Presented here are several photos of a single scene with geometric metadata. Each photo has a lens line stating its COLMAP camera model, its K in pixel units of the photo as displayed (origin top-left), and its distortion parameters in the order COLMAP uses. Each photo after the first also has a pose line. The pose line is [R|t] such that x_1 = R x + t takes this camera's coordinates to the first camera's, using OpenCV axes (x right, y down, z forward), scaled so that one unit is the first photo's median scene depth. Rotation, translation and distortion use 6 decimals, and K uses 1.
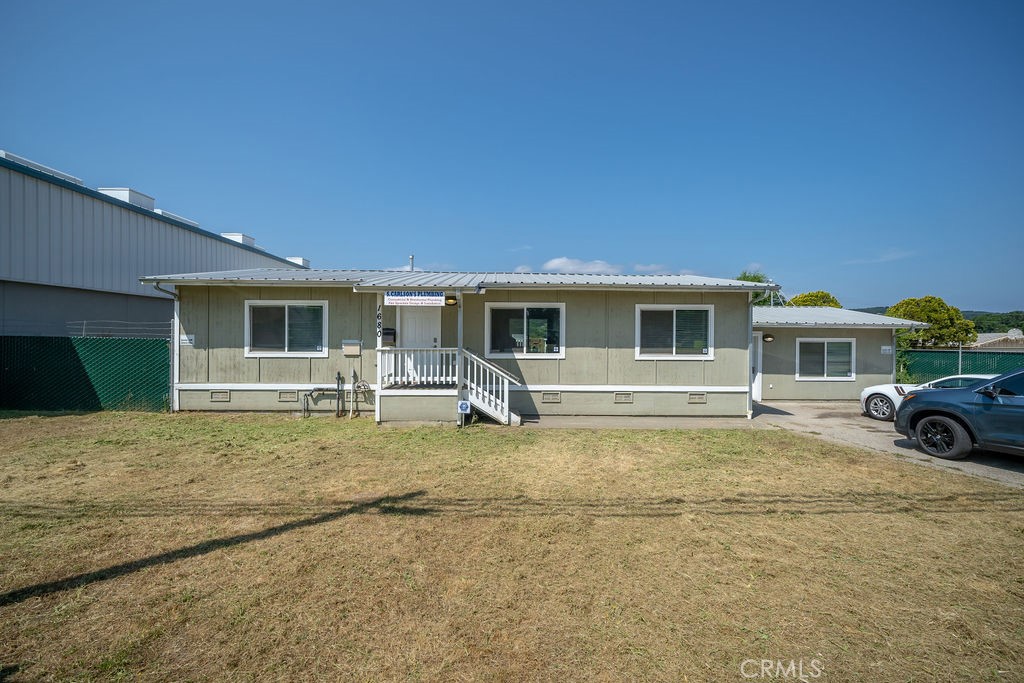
lens RADIAL K [[384.6, 0, 511.8], [0, 384.6, 347.7], [0, 0, 1]] dist [-0.000294, 0.000001]
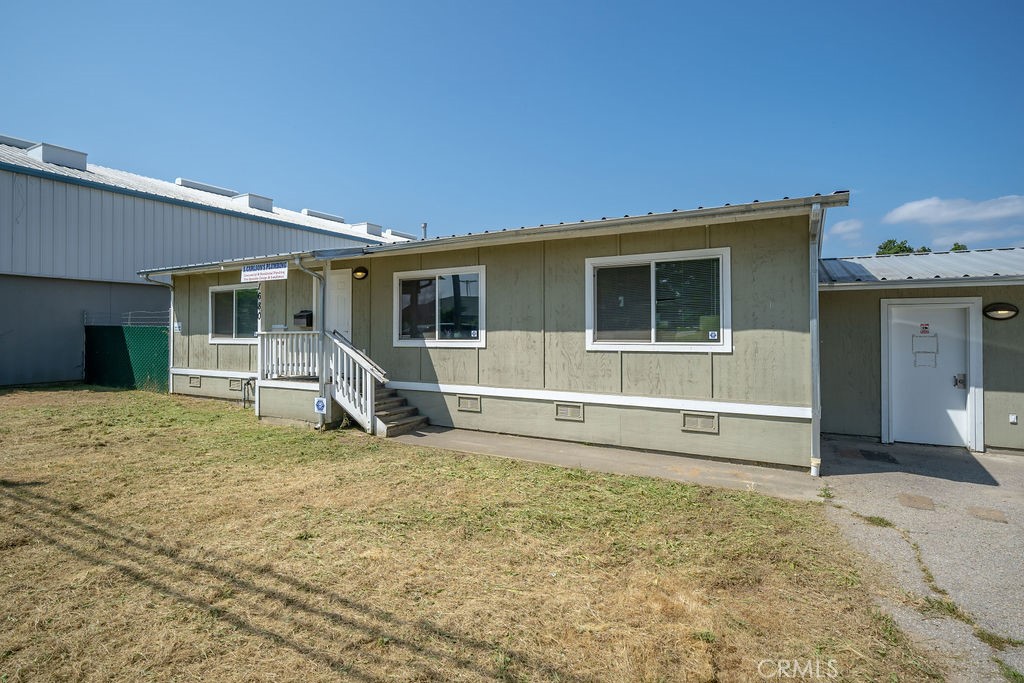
lens RADIAL K [[505.2, 0, 512.0], [0, 505.2, 341.5], [0, 0, 1]] dist [0.001666, 0.000142]
pose [[0.858718, 0.000825, -0.512447, 0.635517], [-0.005298, 0.999960, -0.007268, 0.023790], [0.512421, 0.008957, 0.858688, 0.263417]]
